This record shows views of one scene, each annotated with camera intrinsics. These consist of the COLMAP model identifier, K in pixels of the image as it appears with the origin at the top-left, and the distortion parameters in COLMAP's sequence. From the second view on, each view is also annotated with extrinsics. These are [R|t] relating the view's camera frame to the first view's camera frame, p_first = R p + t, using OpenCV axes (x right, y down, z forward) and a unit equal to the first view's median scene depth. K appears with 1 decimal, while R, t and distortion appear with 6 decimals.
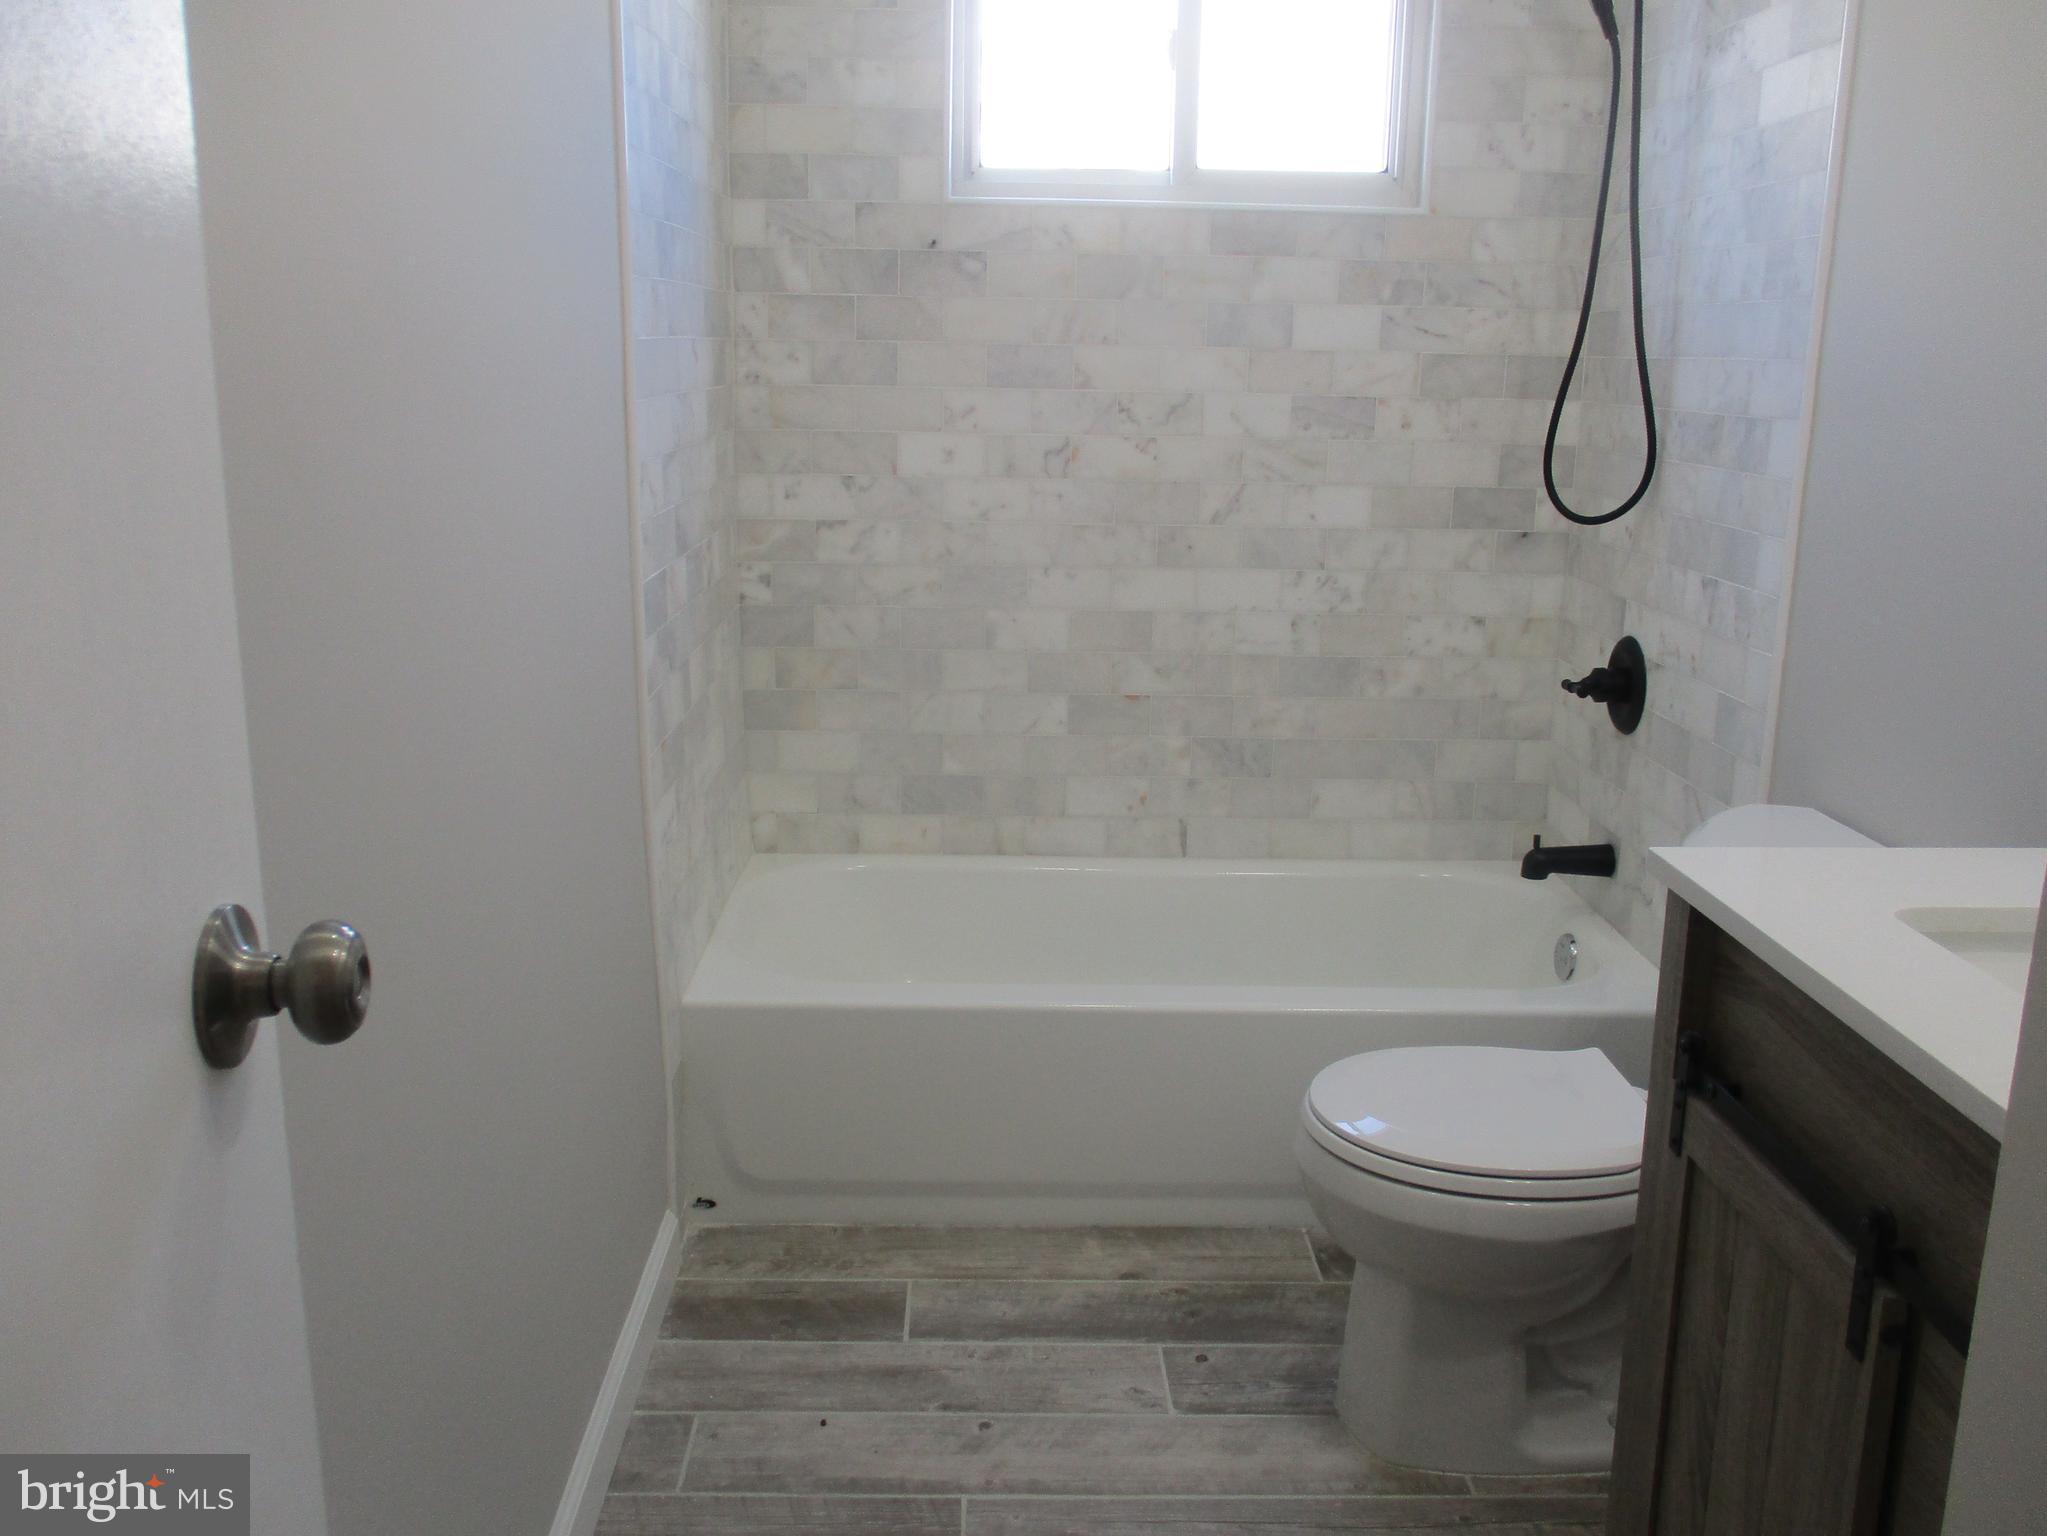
lens RADIAL K [[1725.8, 0, 1022.8], [0, 1725.8, 744.8], [0, 0, 1]] dist [-0.018996, 0.008559]
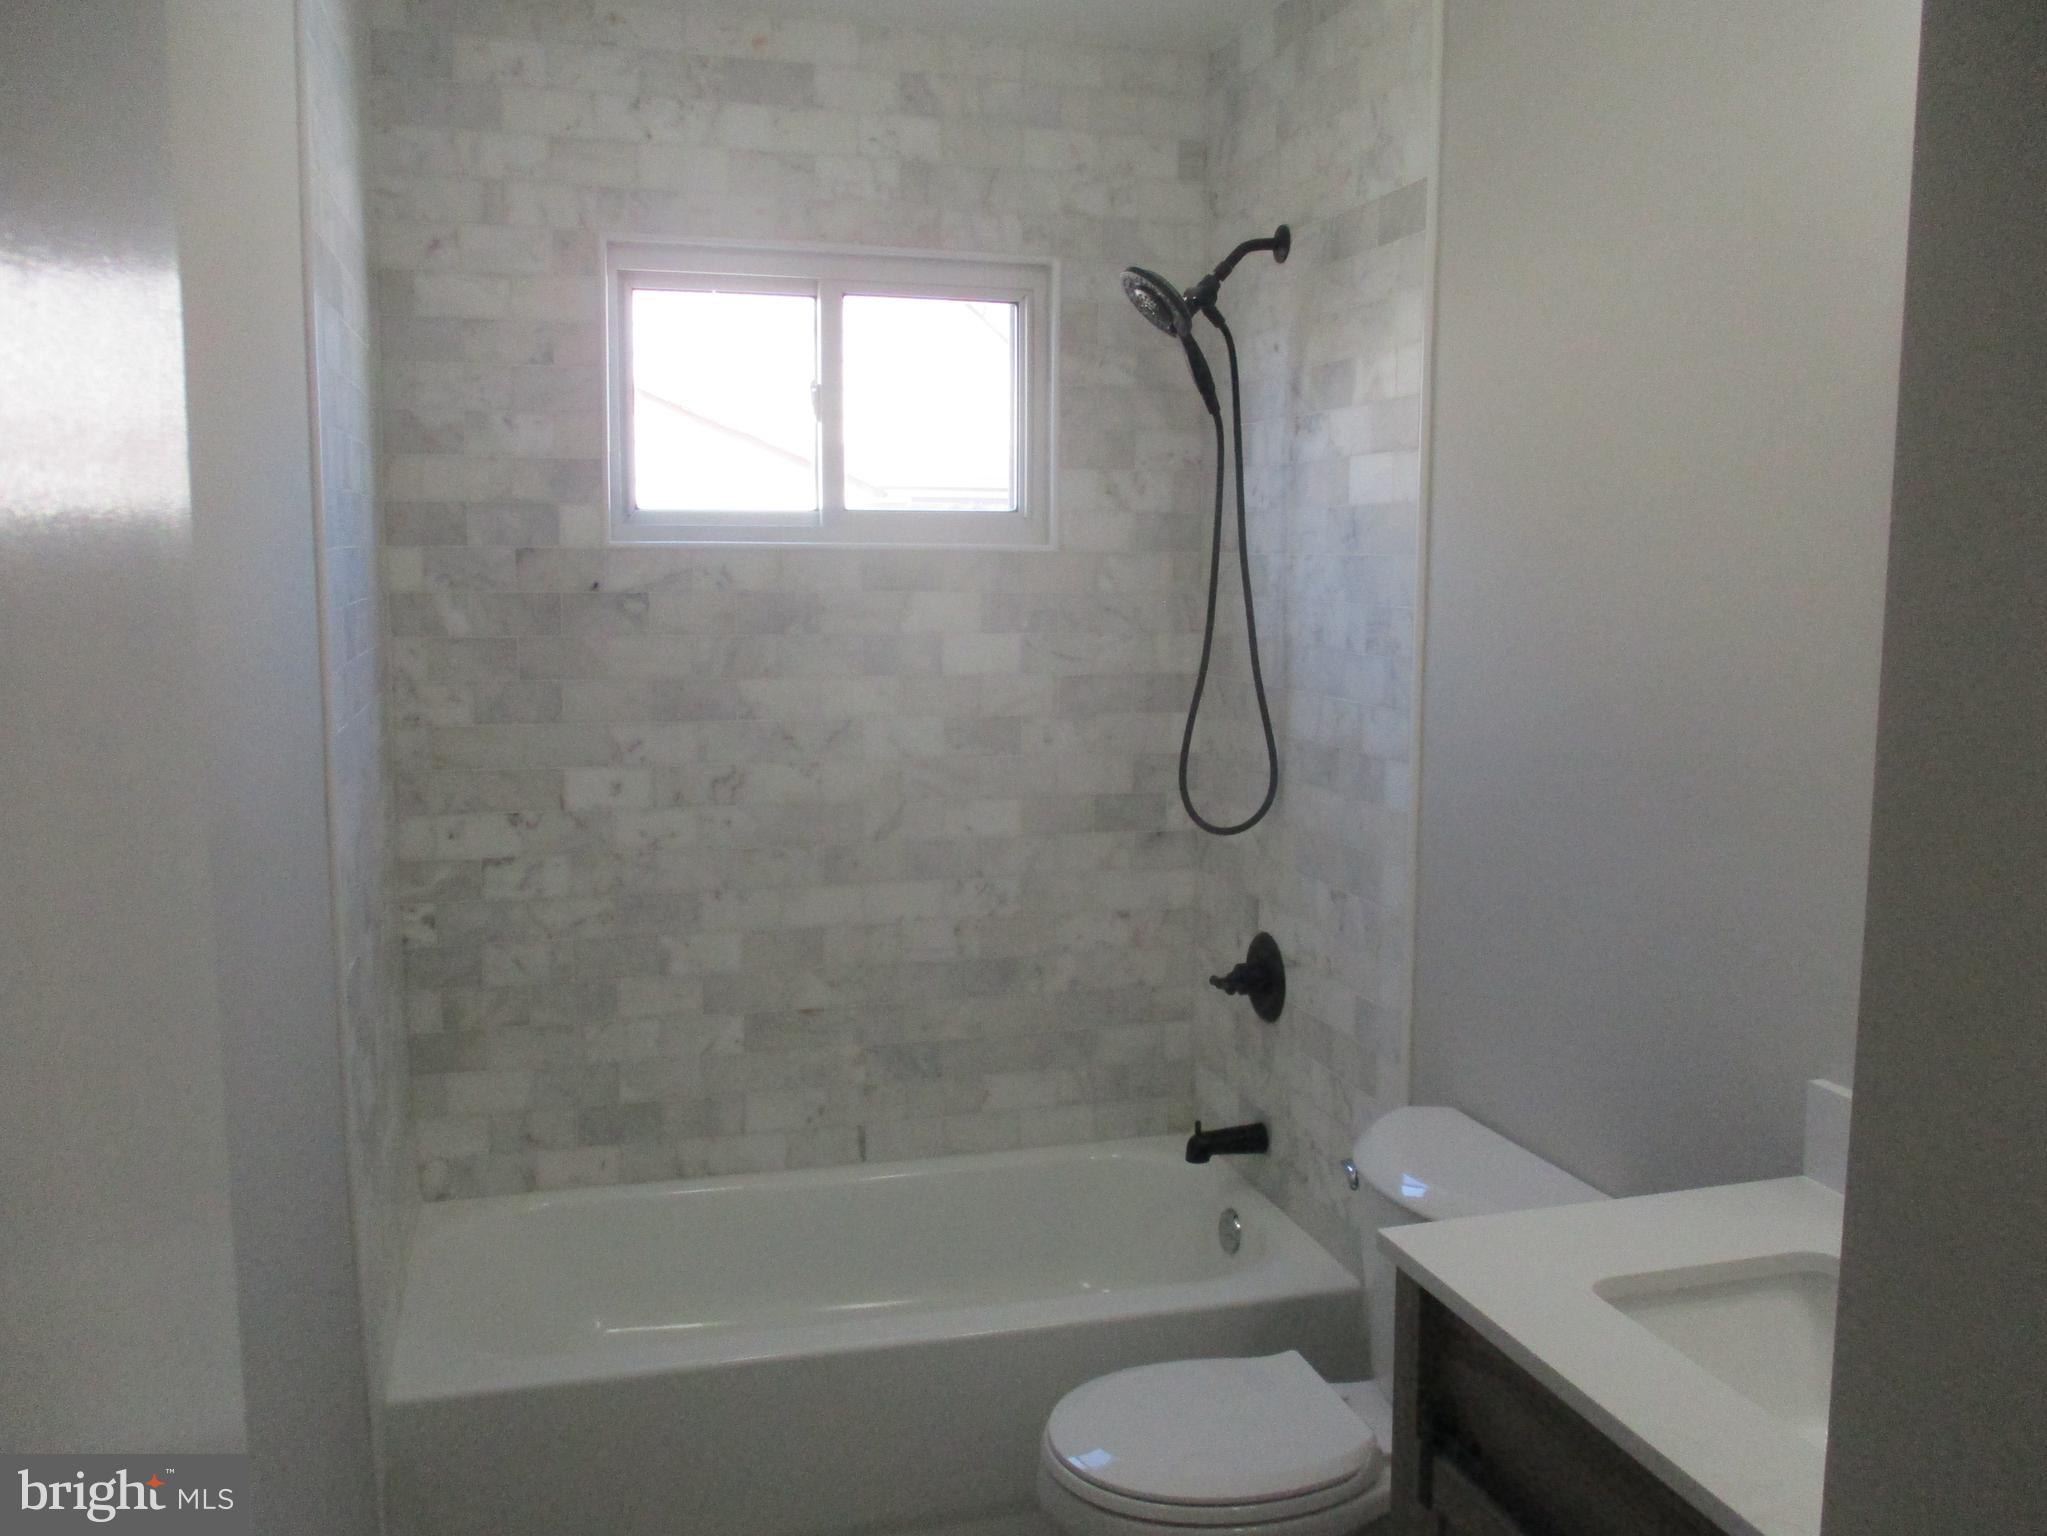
lens RADIAL K [[1725.8, 0, 1022.8], [0, 1725.8, 744.8], [0, 0, 1]] dist [-0.018996, 0.008559]
pose [[0.967360, -0.039049, 0.250379, -0.064996], [0.066093, 0.992736, -0.100530, -0.075712], [-0.244635, 0.113797, 0.962914, -0.038061]]
